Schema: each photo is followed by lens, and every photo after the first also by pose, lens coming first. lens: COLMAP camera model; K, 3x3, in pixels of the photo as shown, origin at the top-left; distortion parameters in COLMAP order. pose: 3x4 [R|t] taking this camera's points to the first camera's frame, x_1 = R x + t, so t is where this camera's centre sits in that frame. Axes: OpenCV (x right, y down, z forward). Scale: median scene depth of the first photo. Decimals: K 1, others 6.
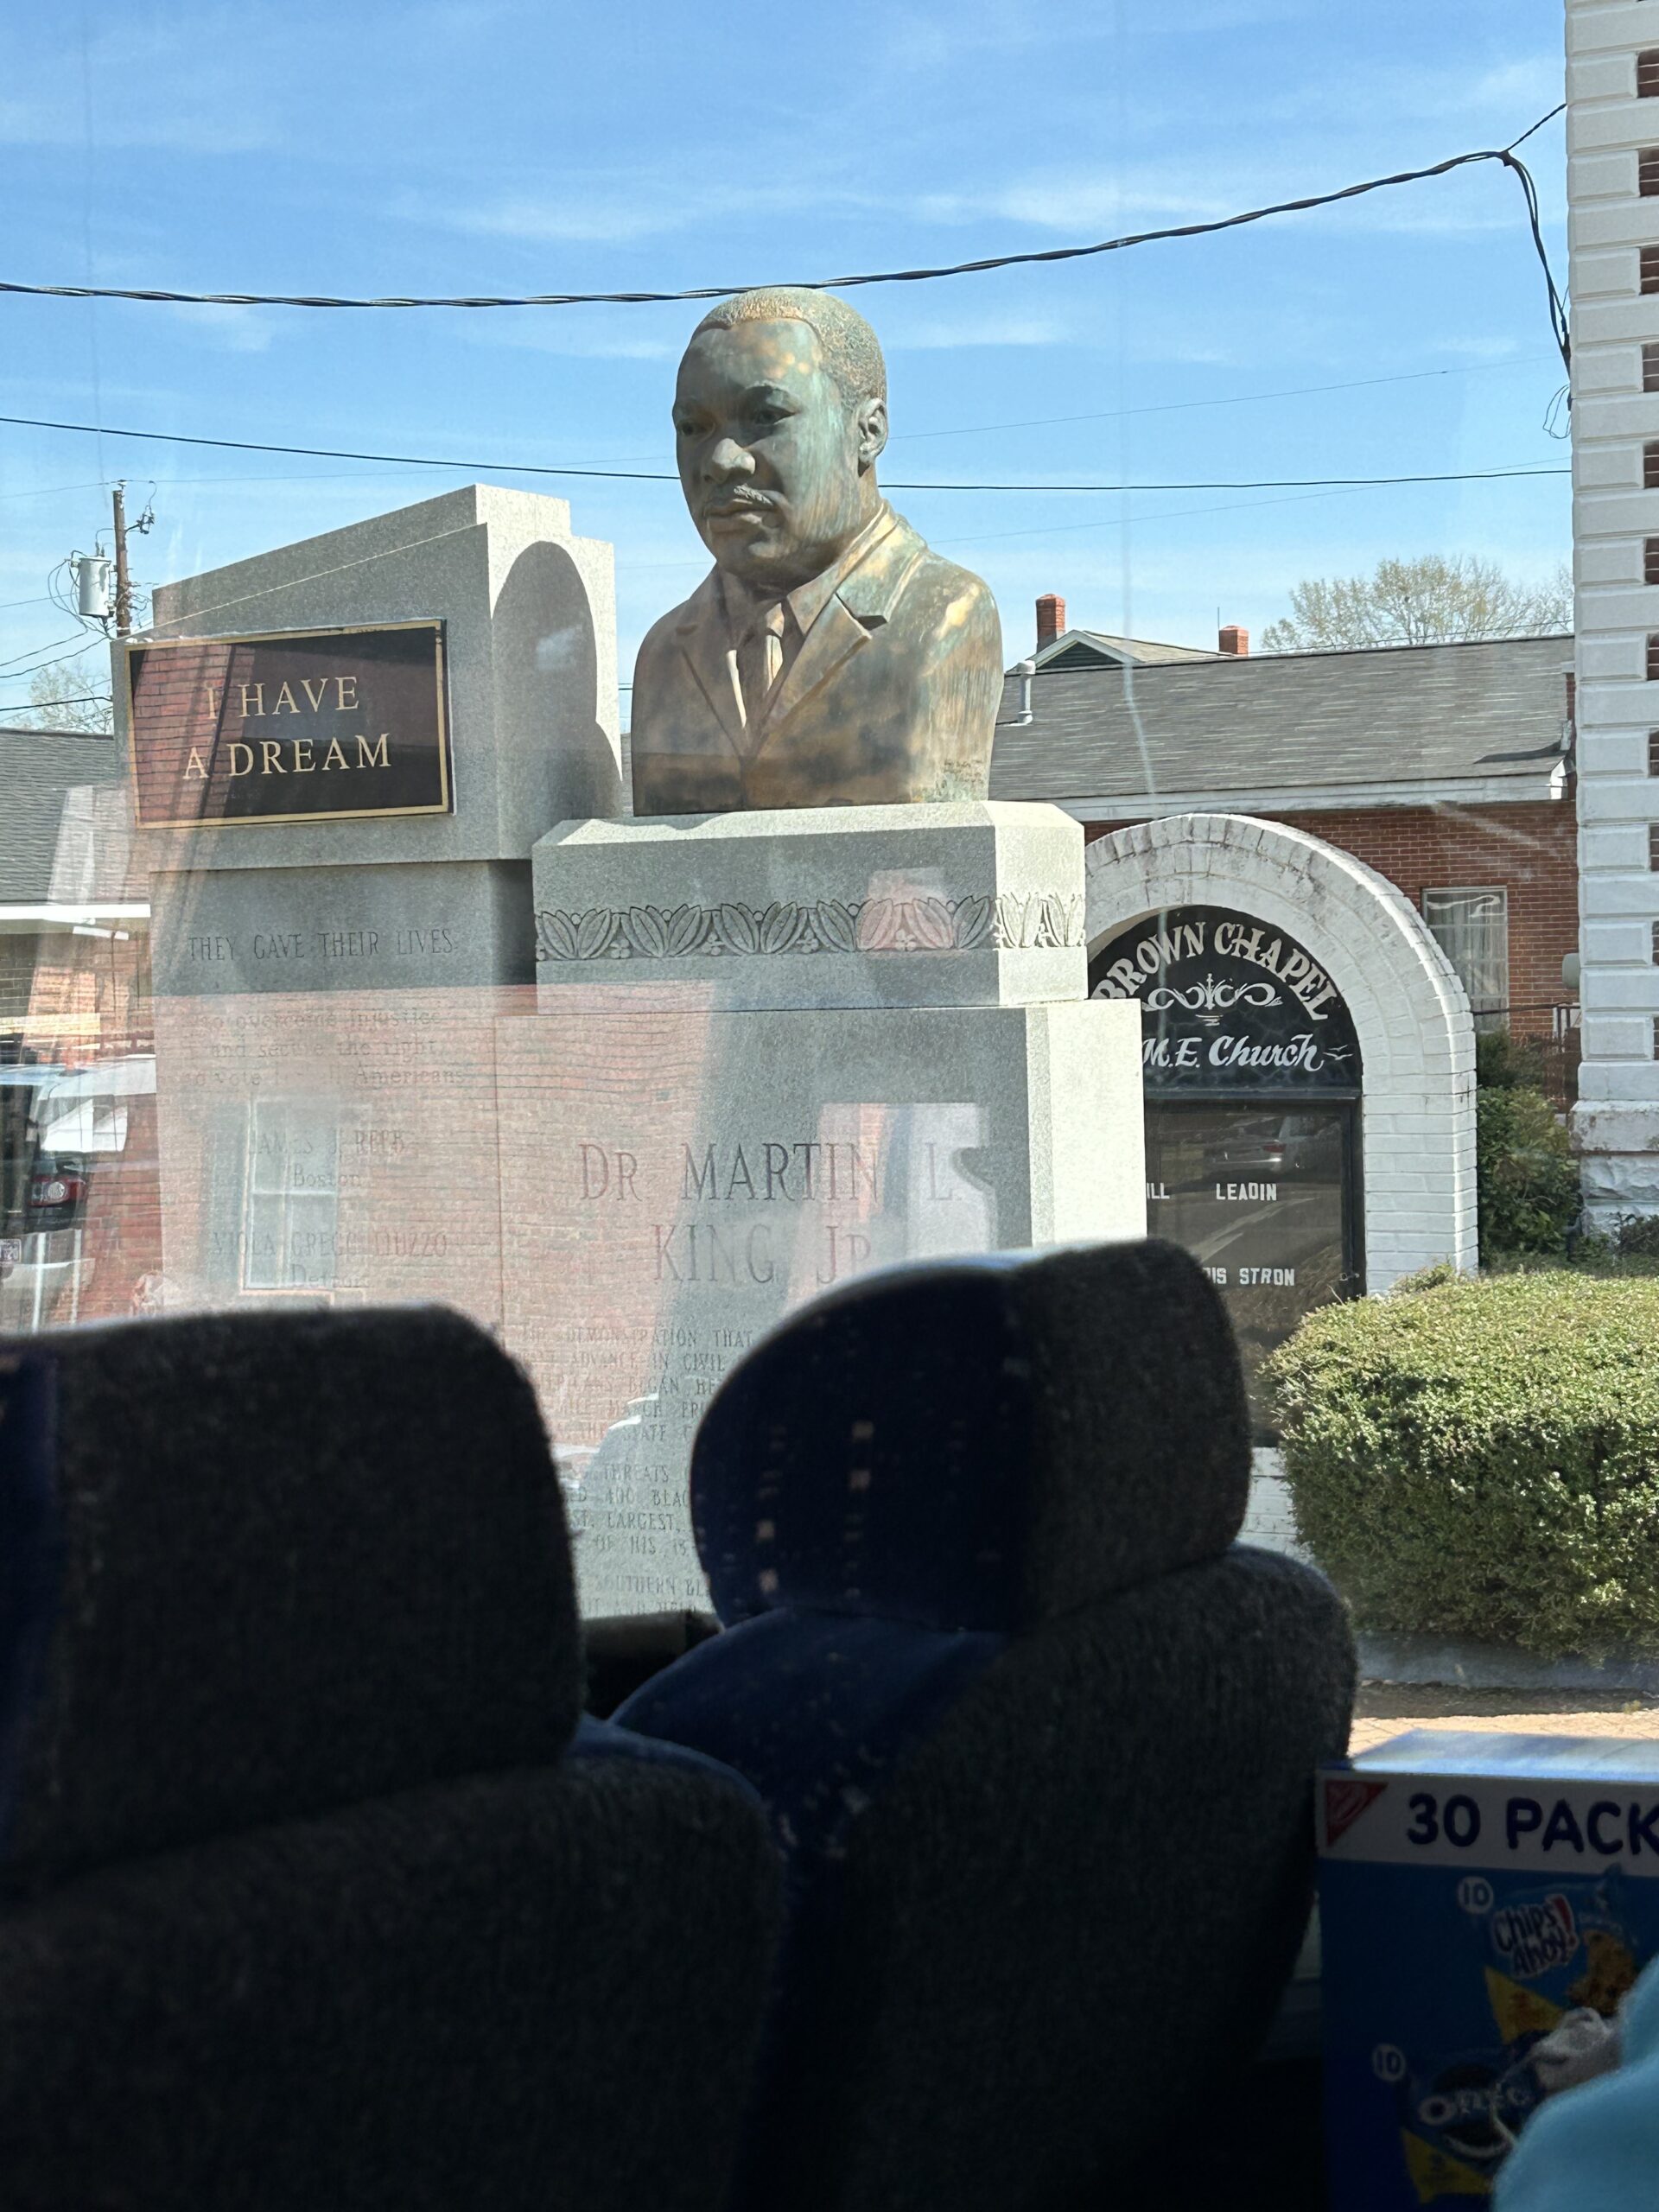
lens RADIAL K [[3587.0, 0, 833.1], [0, 3587.0, 1112.6], [0, 0, 1]] dist [0.115907, 0.000000]
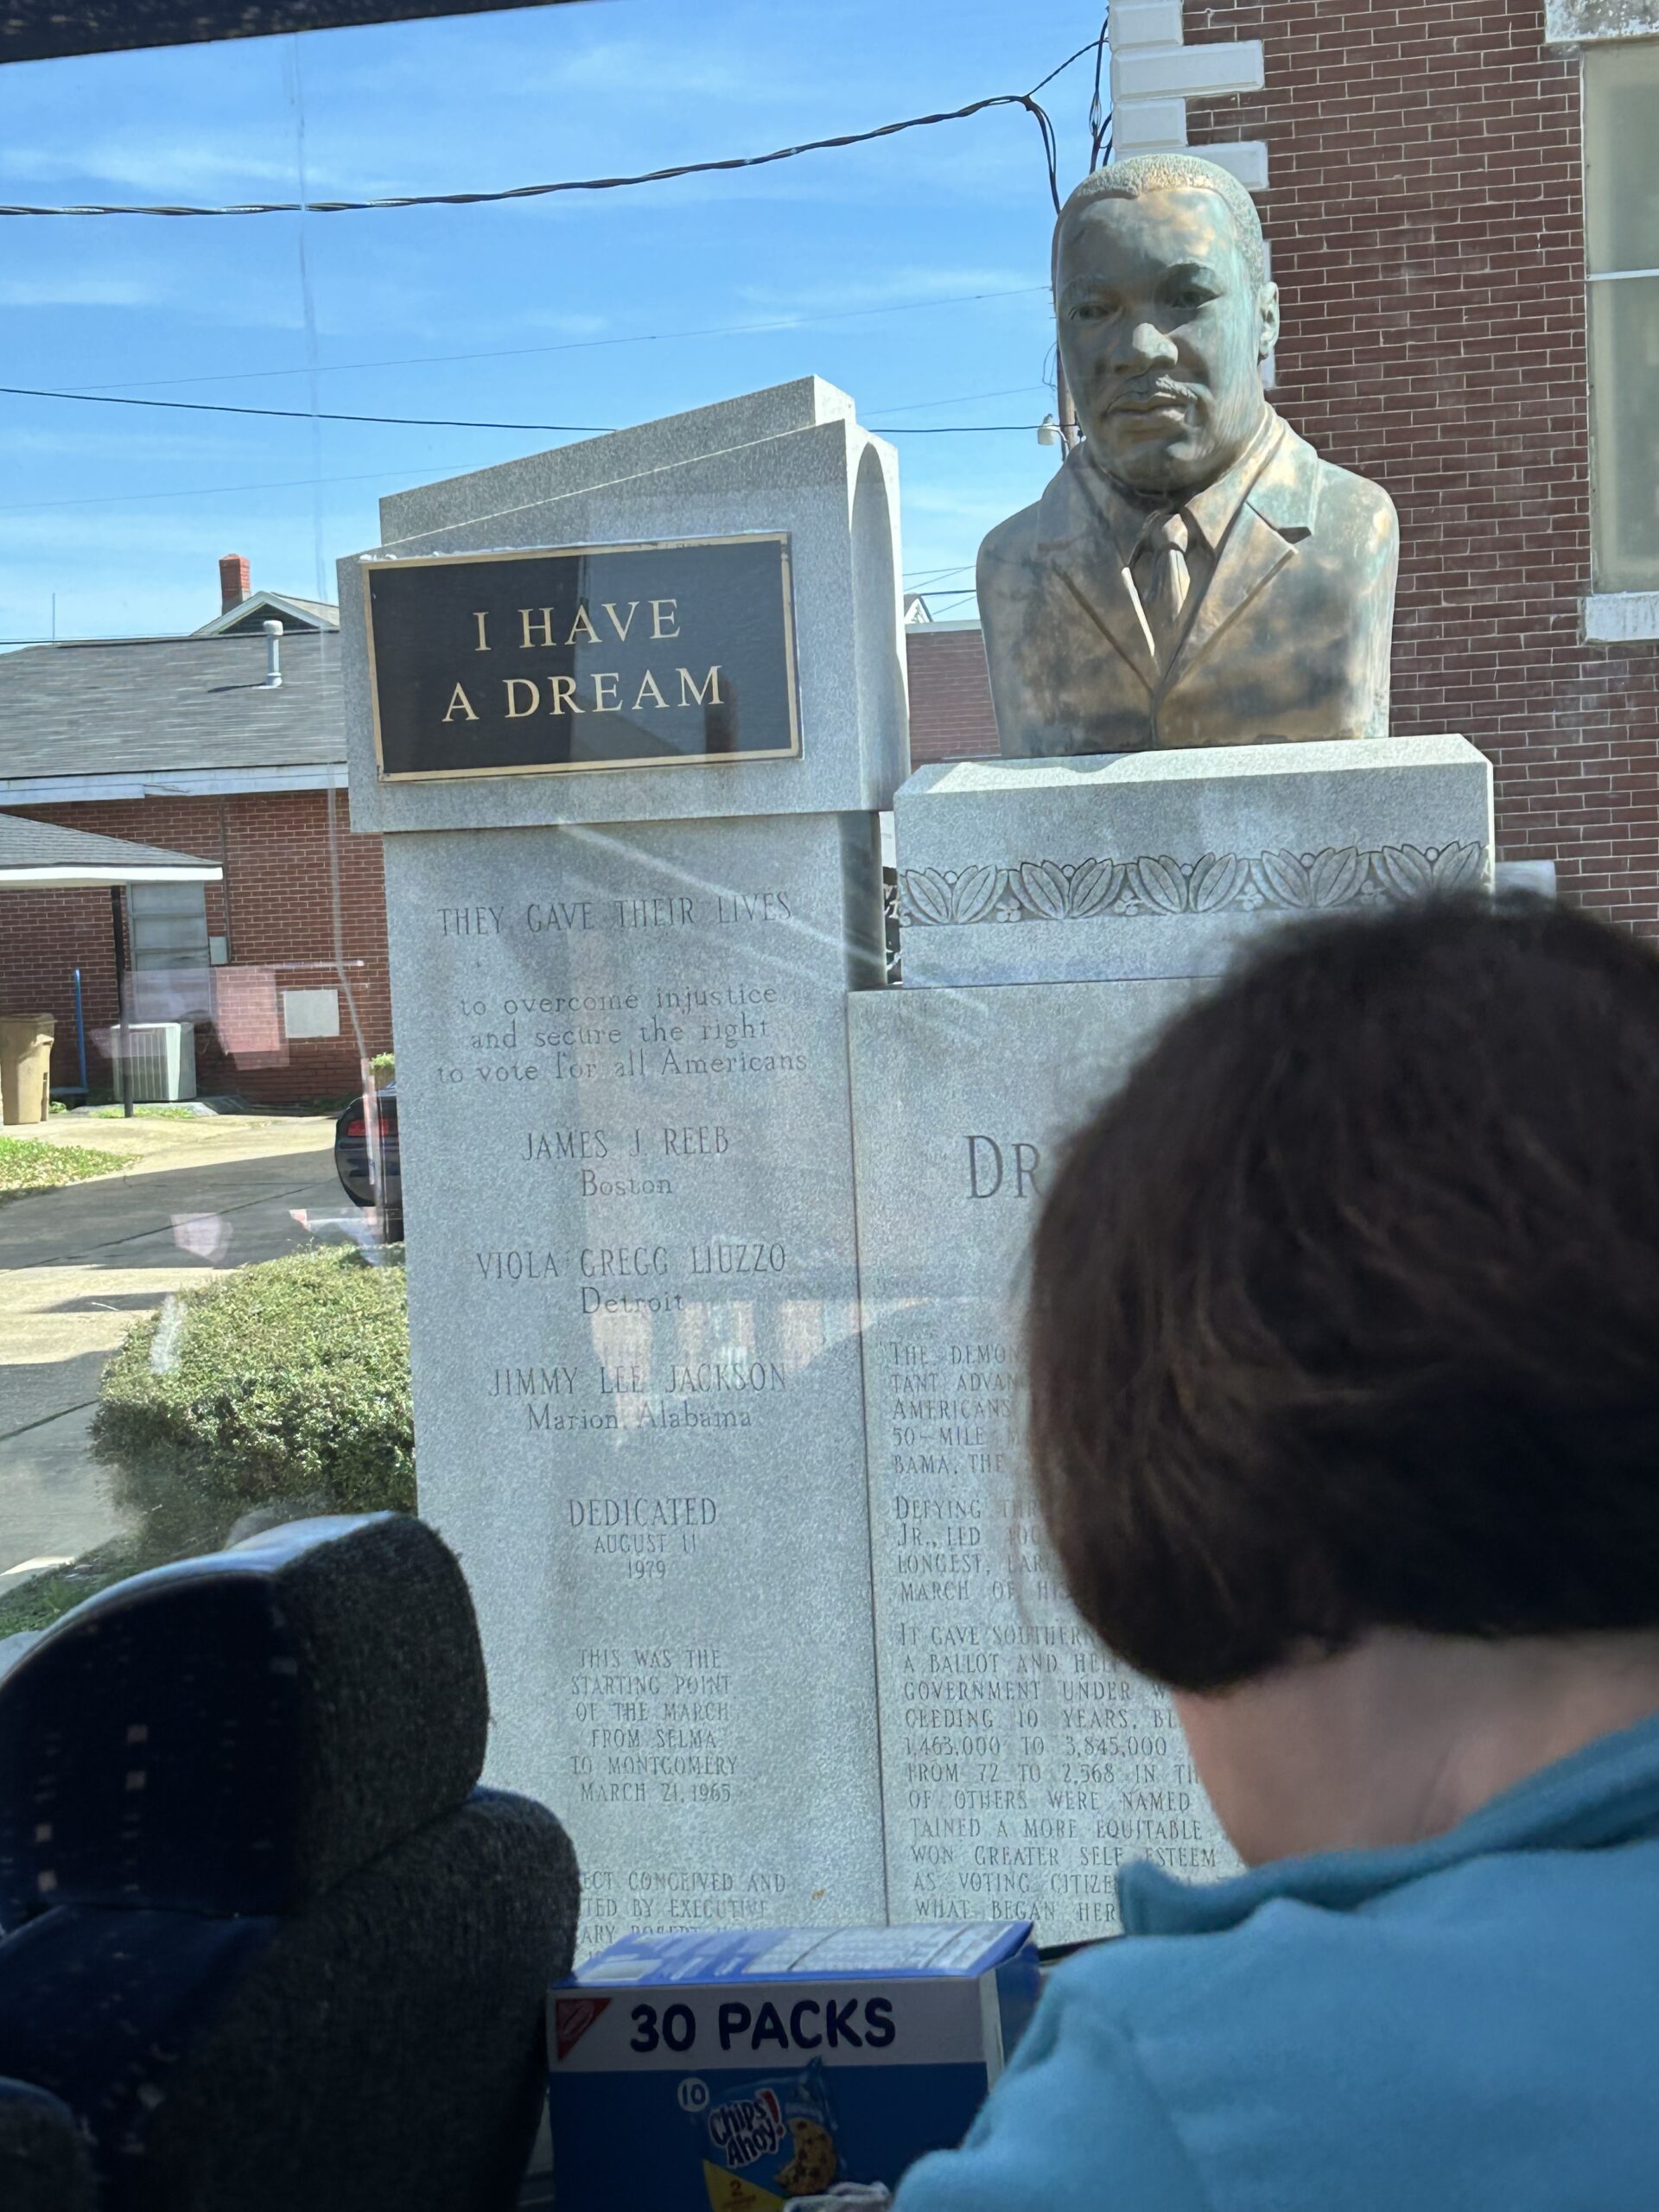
lens RADIAL K [[3587.0, 0, 827.5], [0, 3587.0, 1100.1], [0, 0, 1]] dist [0.115907, 0.000000]
pose [[0.970415, -0.031960, 0.239319, -0.315104], [0.030603, 0.999488, 0.009385, -0.009217], [-0.239496, -0.001784, 0.970896, 0.165421]]
